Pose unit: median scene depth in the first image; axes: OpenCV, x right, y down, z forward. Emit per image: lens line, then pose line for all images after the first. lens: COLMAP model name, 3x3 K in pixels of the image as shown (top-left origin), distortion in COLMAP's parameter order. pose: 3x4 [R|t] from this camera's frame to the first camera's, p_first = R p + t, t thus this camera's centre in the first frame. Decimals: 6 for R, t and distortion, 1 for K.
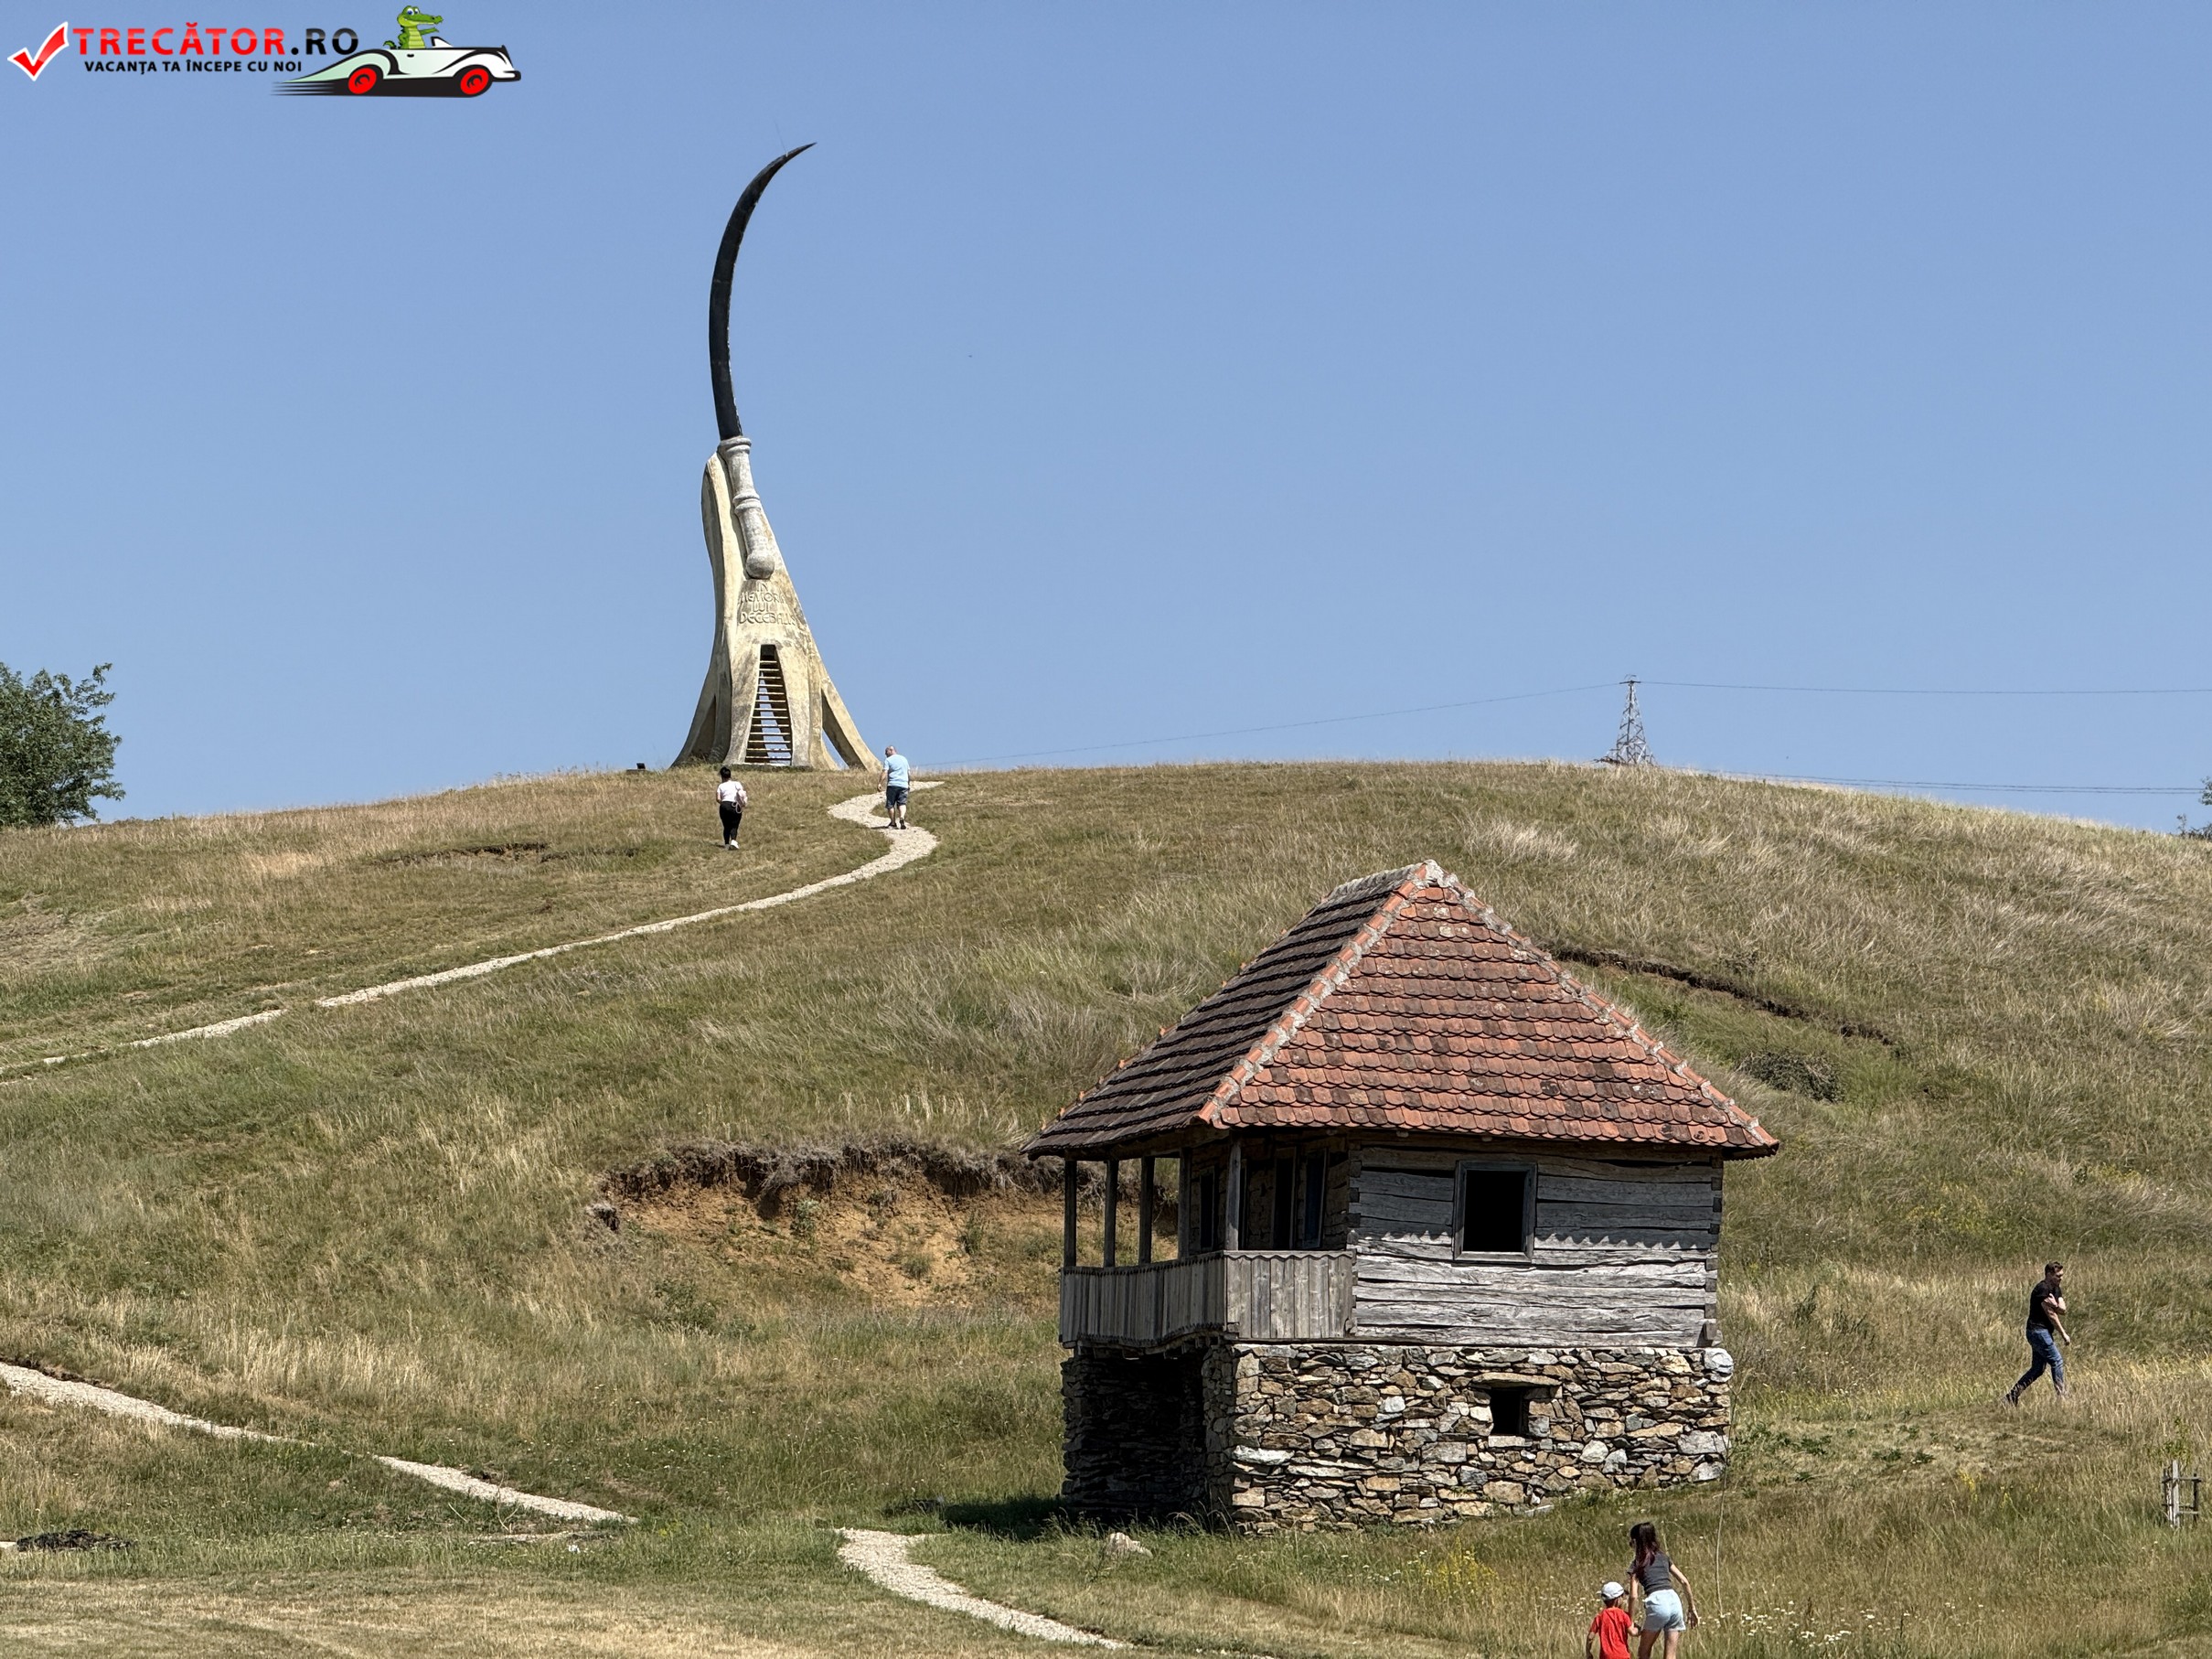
lens RADIAL K [[7837.4, 0, 1106.0], [0, 7837.4, 829.5], [0, 0, 1]] dist [0.233294, -0.066986]
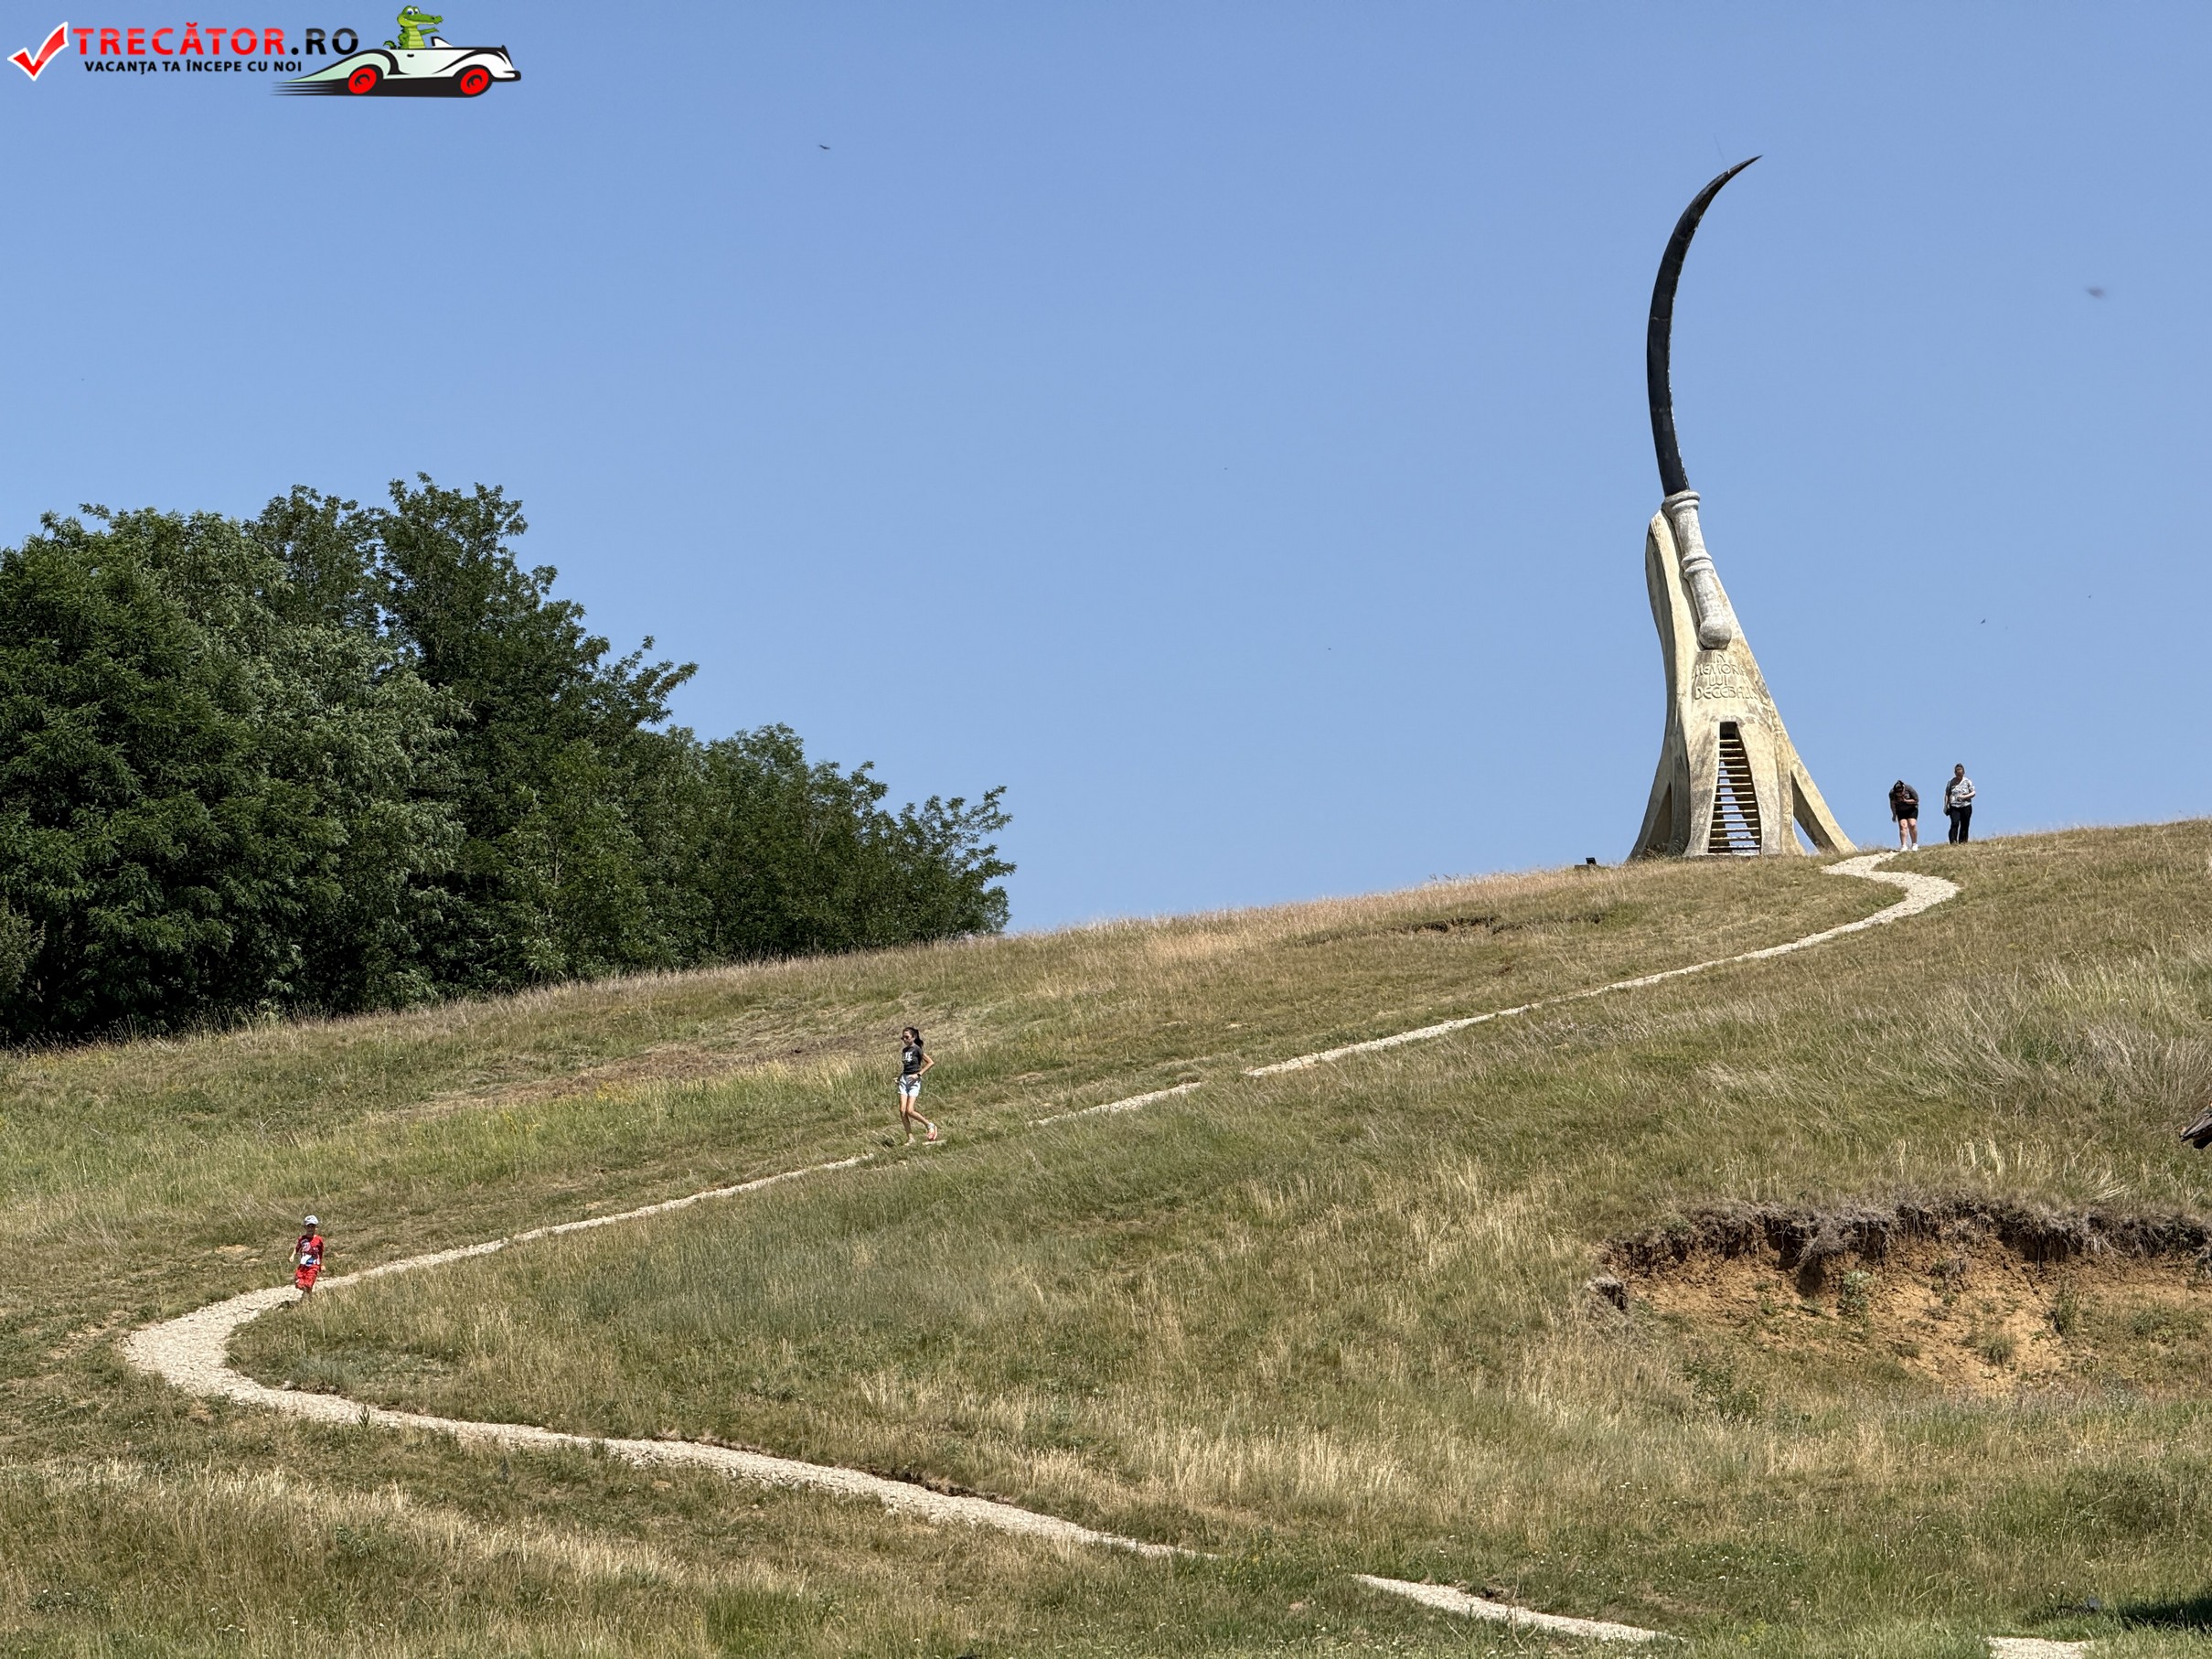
lens RADIAL K [[7837.4, 0, 1106.0], [0, 7837.4, 829.5], [0, 0, 1]] dist [0.233294, -0.066986]
pose [[0.992762, -0.040170, -0.113177, -0.021303], [0.036499, 0.998744, -0.034320, 0.026648], [0.114414, 0.029941, 0.992982, 0.185476]]
